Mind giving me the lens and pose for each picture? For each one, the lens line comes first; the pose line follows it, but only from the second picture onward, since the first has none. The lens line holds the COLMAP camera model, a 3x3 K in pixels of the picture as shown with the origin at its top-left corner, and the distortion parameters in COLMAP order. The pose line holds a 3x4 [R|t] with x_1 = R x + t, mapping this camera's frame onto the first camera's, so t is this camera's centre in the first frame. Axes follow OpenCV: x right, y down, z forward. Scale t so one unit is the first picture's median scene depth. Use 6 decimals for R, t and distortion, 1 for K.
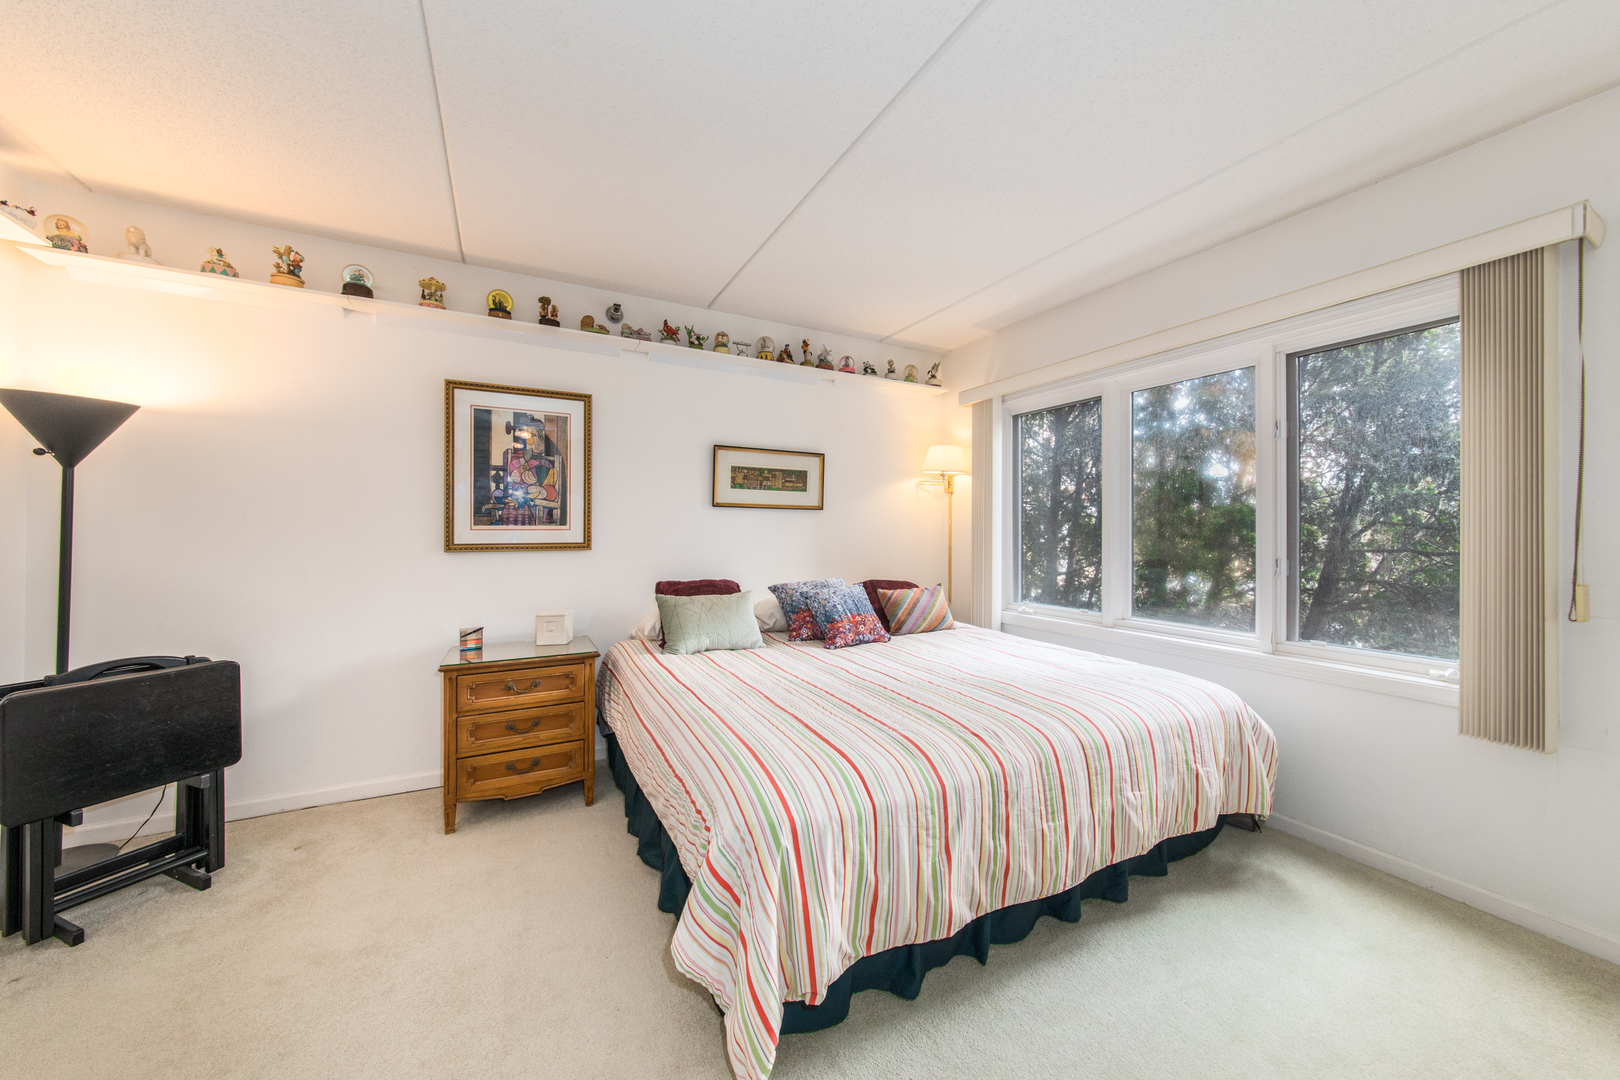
lens RADIAL K [[554.4, 0, 811.3], [0, 554.4, 528.8], [0, 0, 1]] dist [-0.000087, -0.000101]
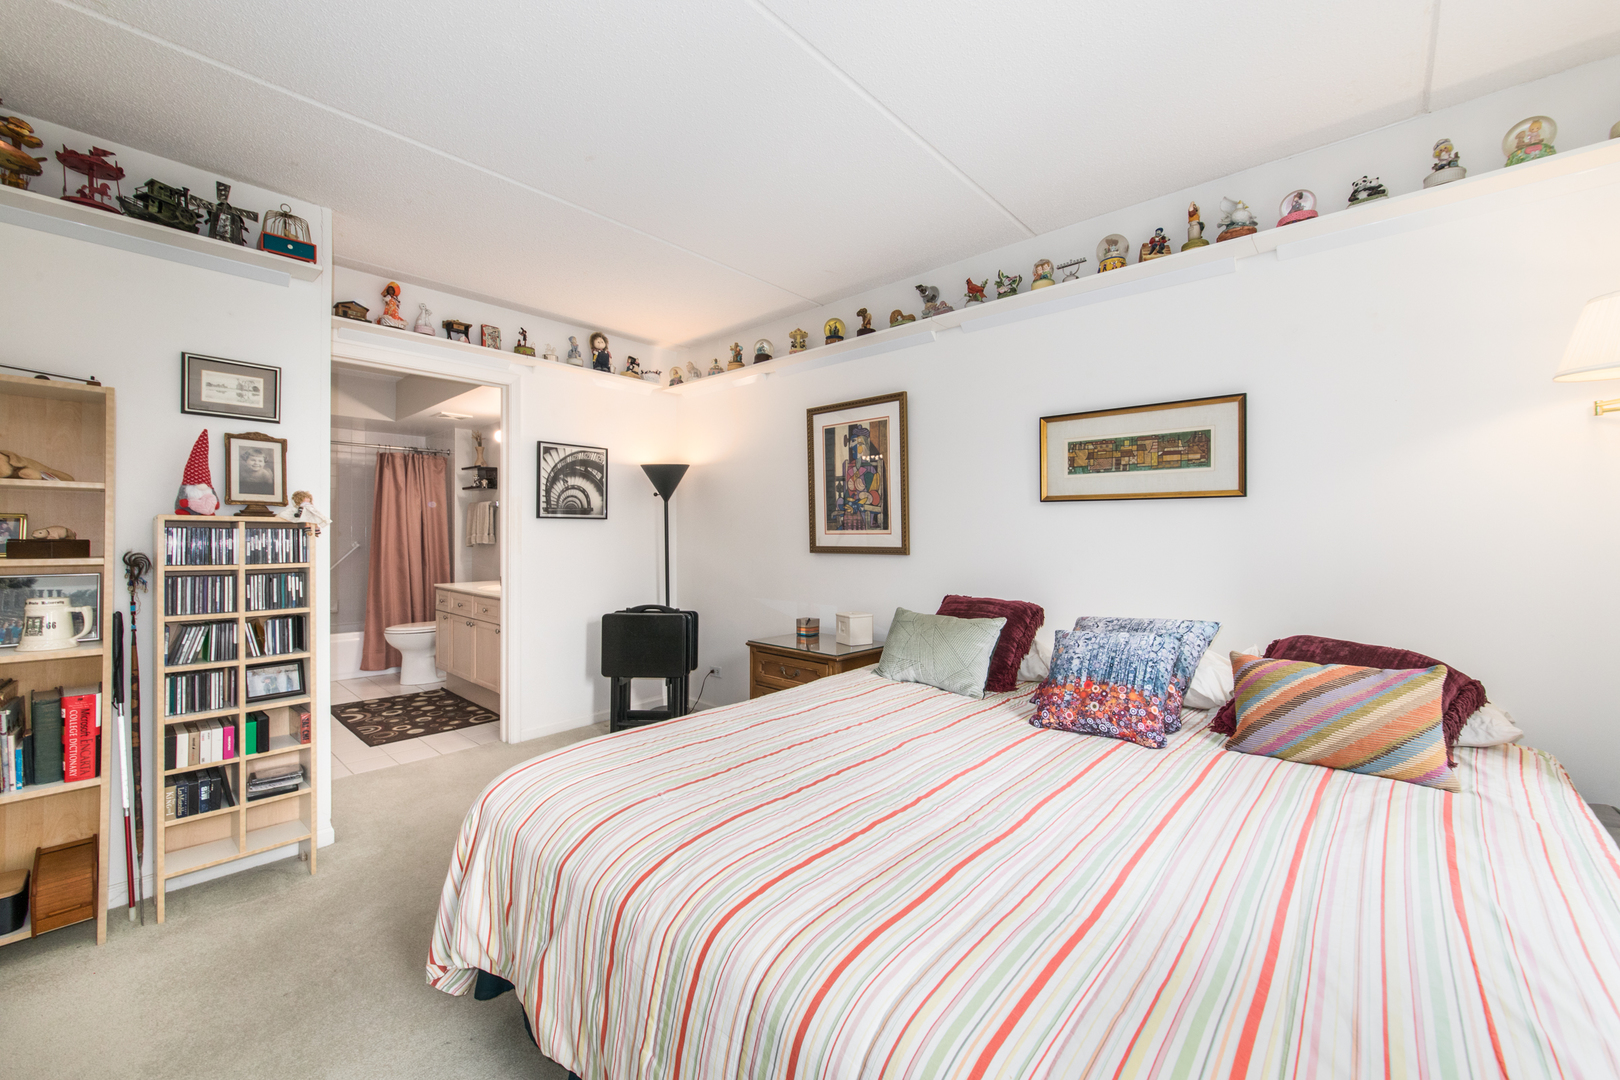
lens RADIAL K [[636.3, 0, 809.2], [0, 636.3, 540.8], [0, 0, 1]] dist [-0.012368, -0.000156]
pose [[0.337613, 0.011359, -0.941217, 0.589037], [0.007706, 0.999860, 0.014831, -0.003982], [0.941254, -0.012260, 0.337478, 0.490411]]
